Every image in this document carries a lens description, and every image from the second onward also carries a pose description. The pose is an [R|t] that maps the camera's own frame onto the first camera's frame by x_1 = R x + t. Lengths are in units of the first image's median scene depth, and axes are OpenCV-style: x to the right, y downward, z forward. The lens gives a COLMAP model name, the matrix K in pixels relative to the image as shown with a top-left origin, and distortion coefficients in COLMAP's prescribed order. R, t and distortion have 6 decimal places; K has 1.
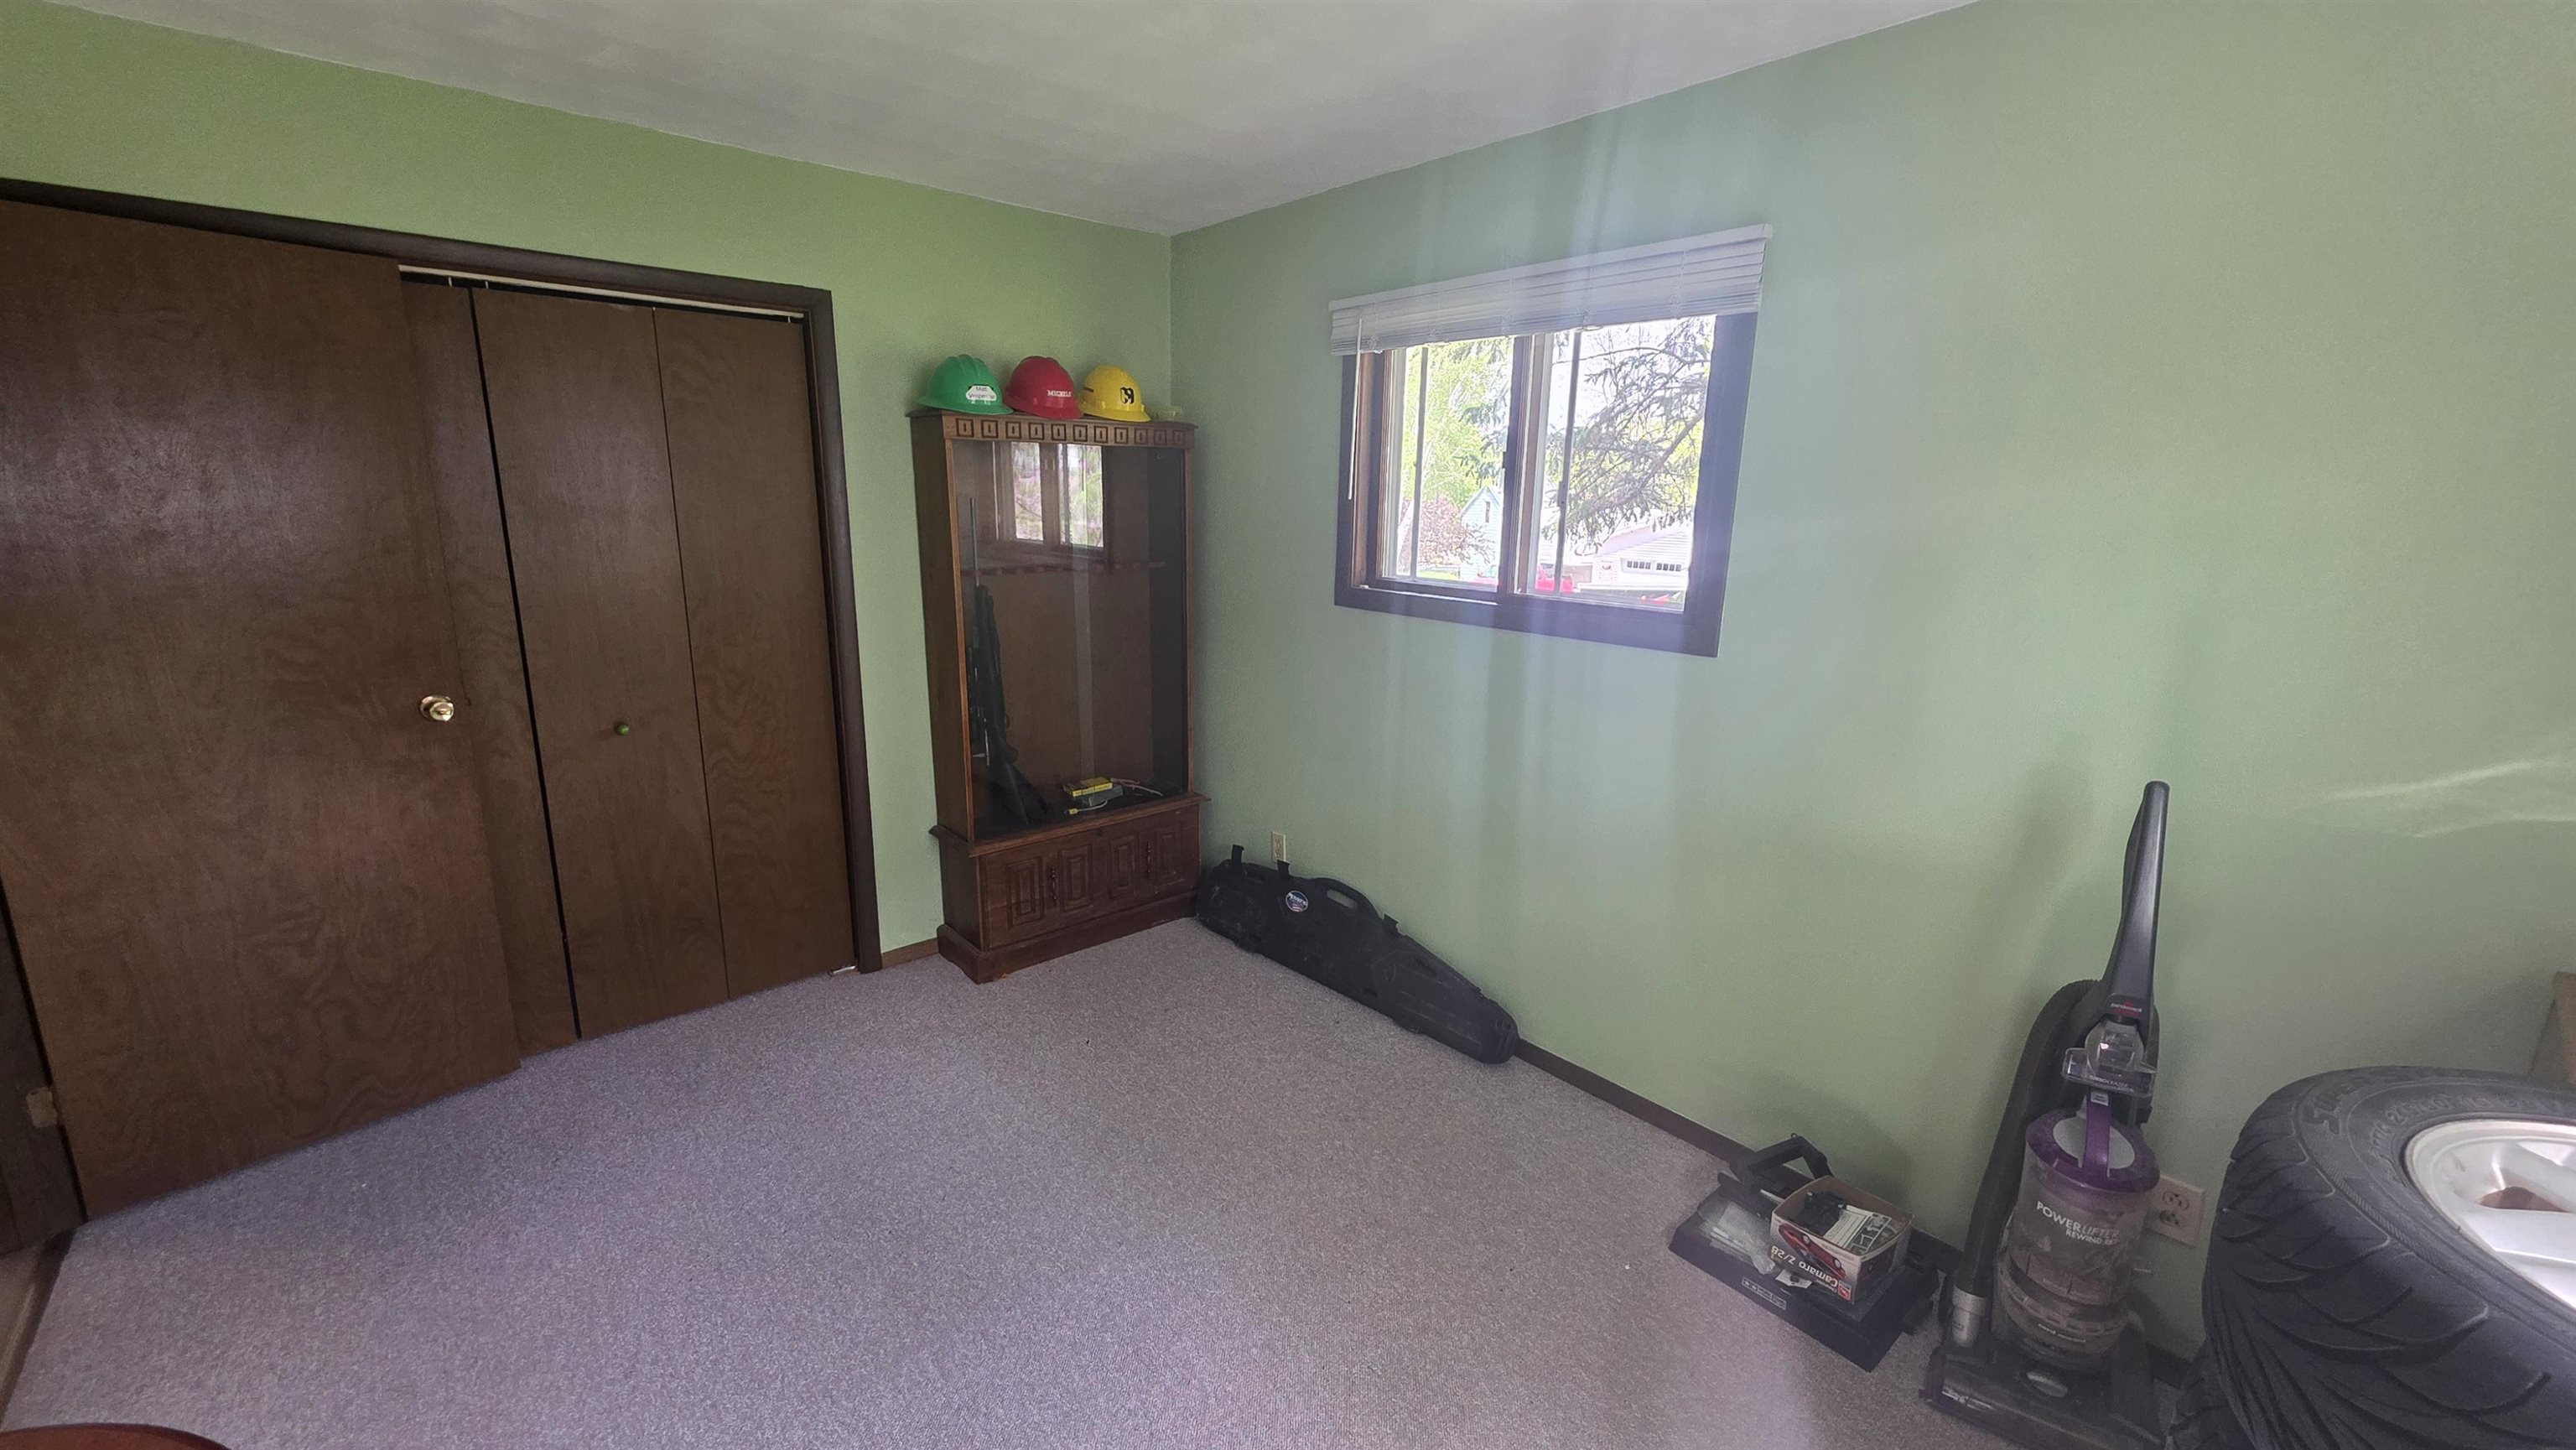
lens RADIAL K [[1023.1, 0, 1288.5], [0, 1023.1, 719.8], [0, 0, 1]] dist [0.002377, 0.000187]
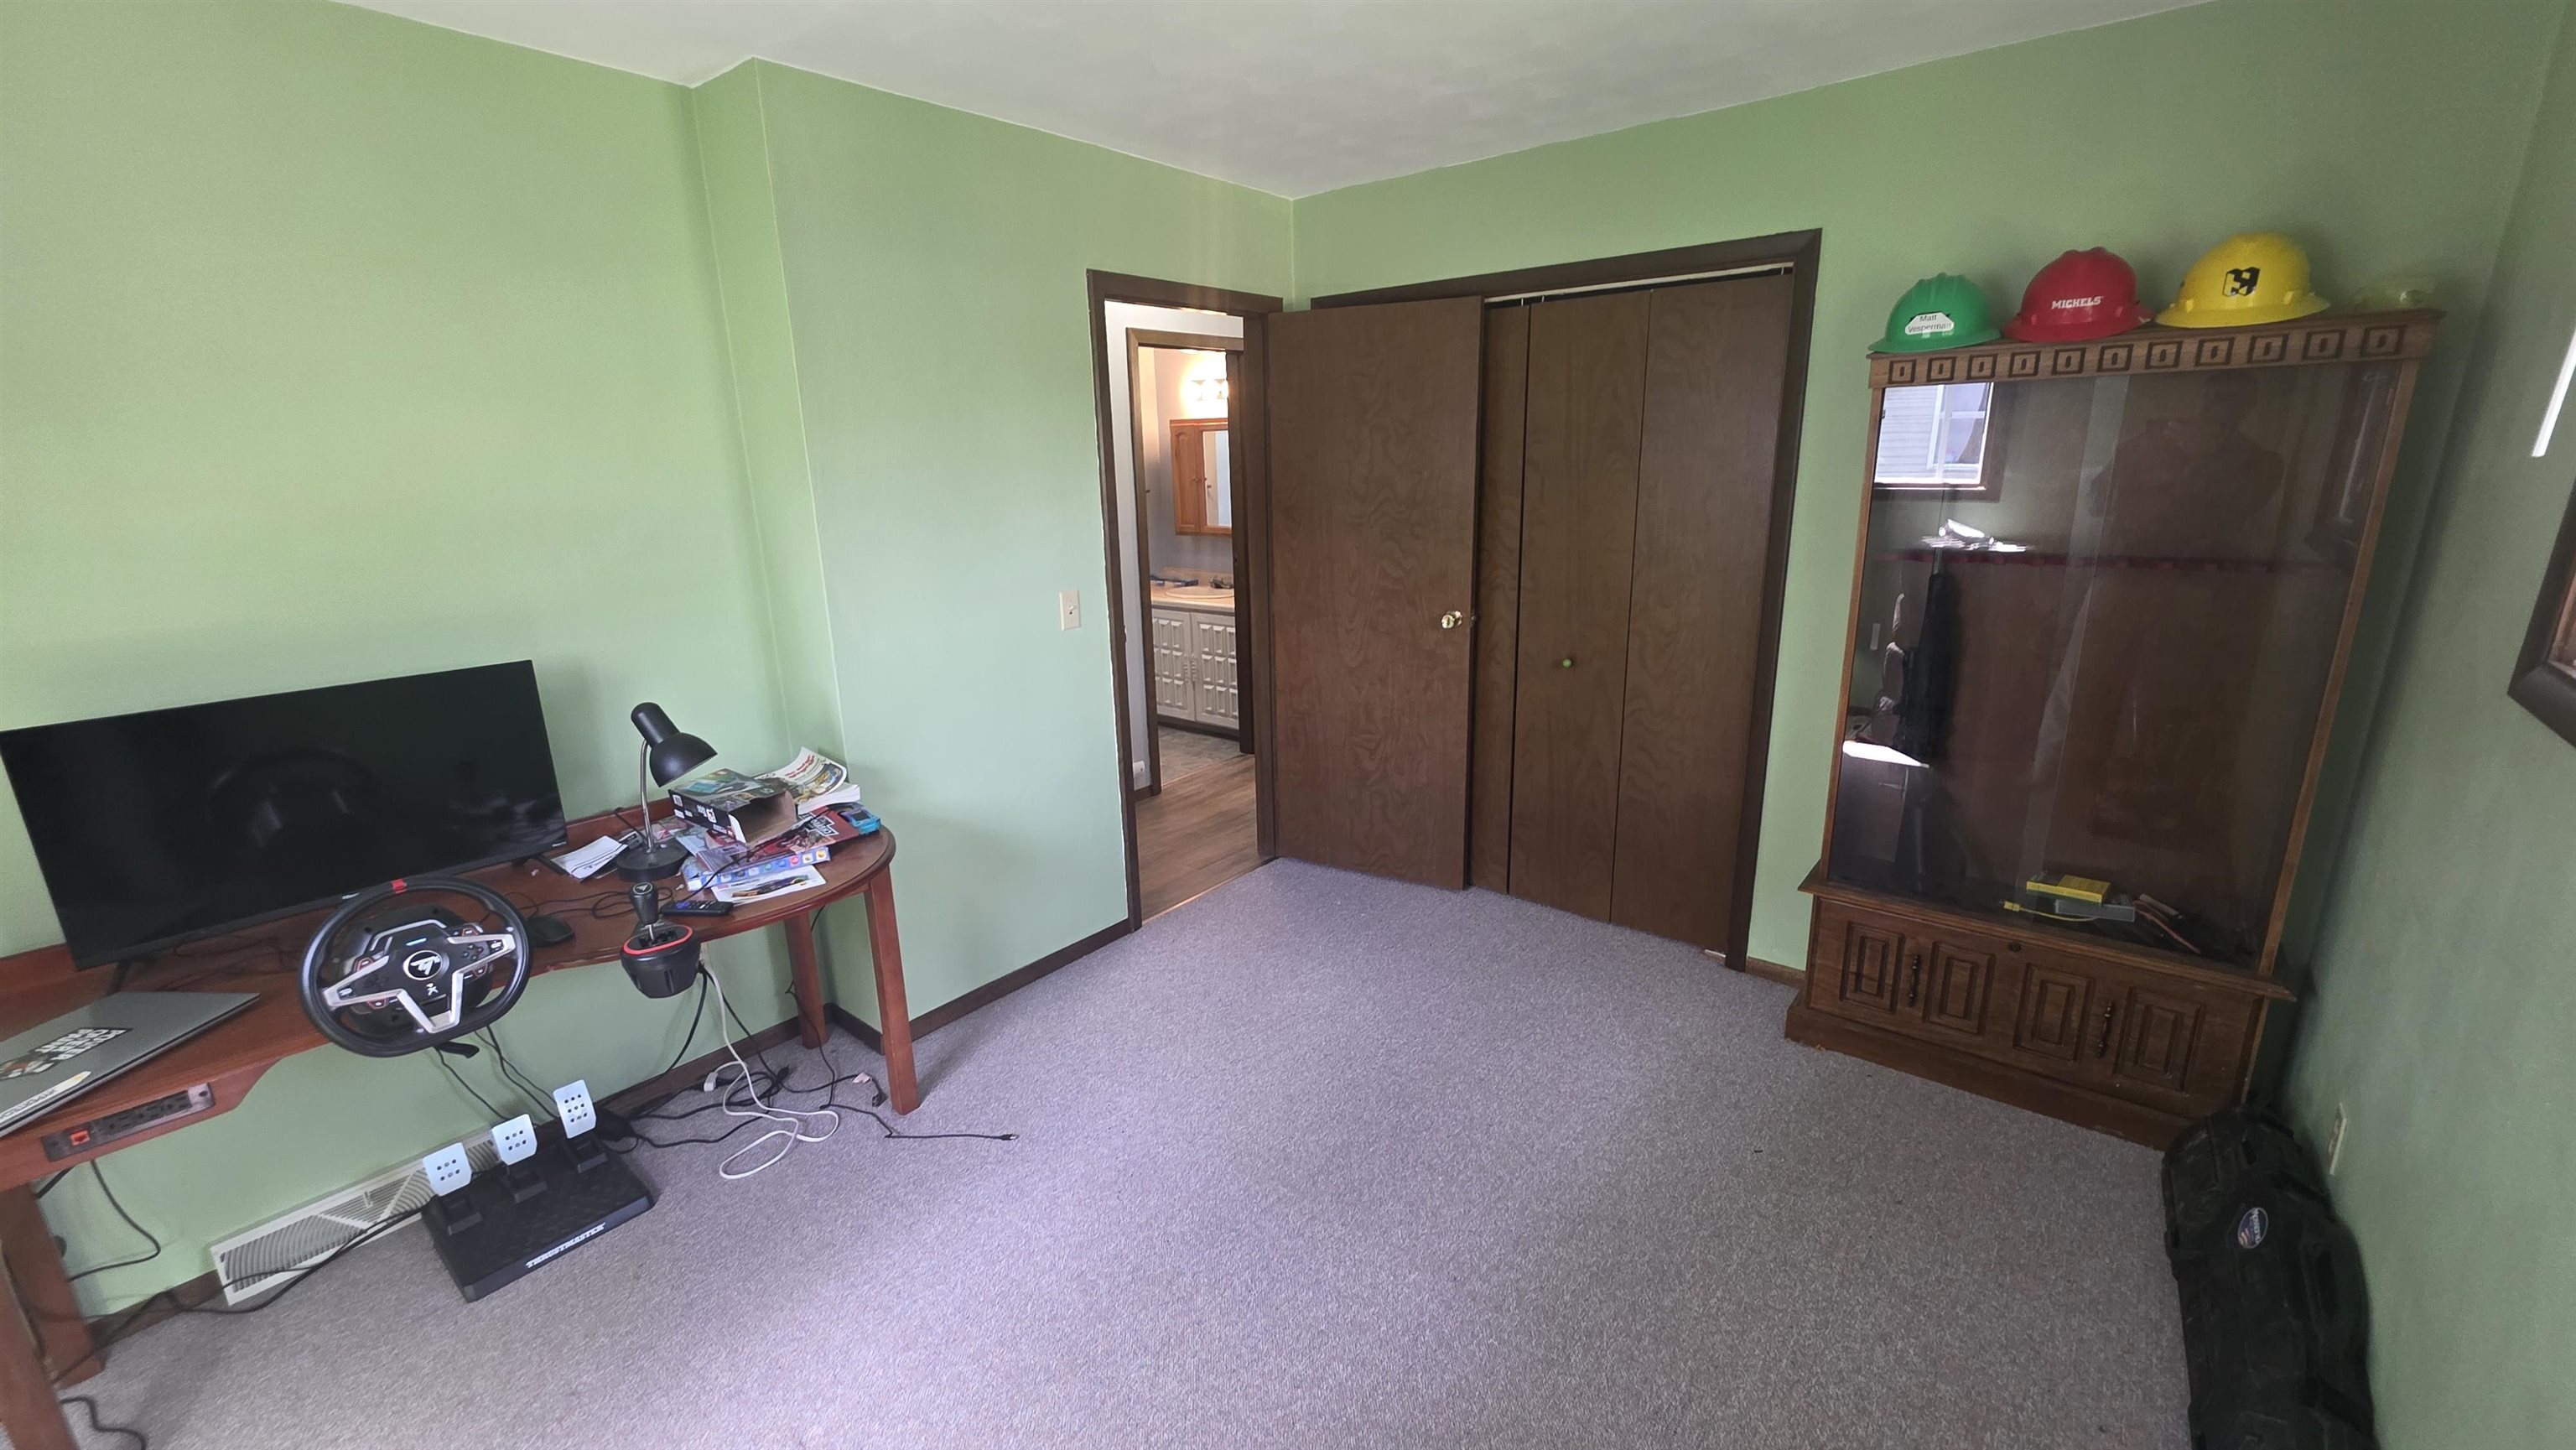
lens RADIAL K [[1023.1, 0, 1288.5], [0, 1023.1, 719.8], [0, 0, 1]] dist [0.002377, 0.000187]
pose [[0.169112, 0.234010, -0.957413, 0.389035], [-0.188949, 0.961084, 0.201533, -0.091210], [0.967316, 0.146821, 0.206747, 0.392574]]
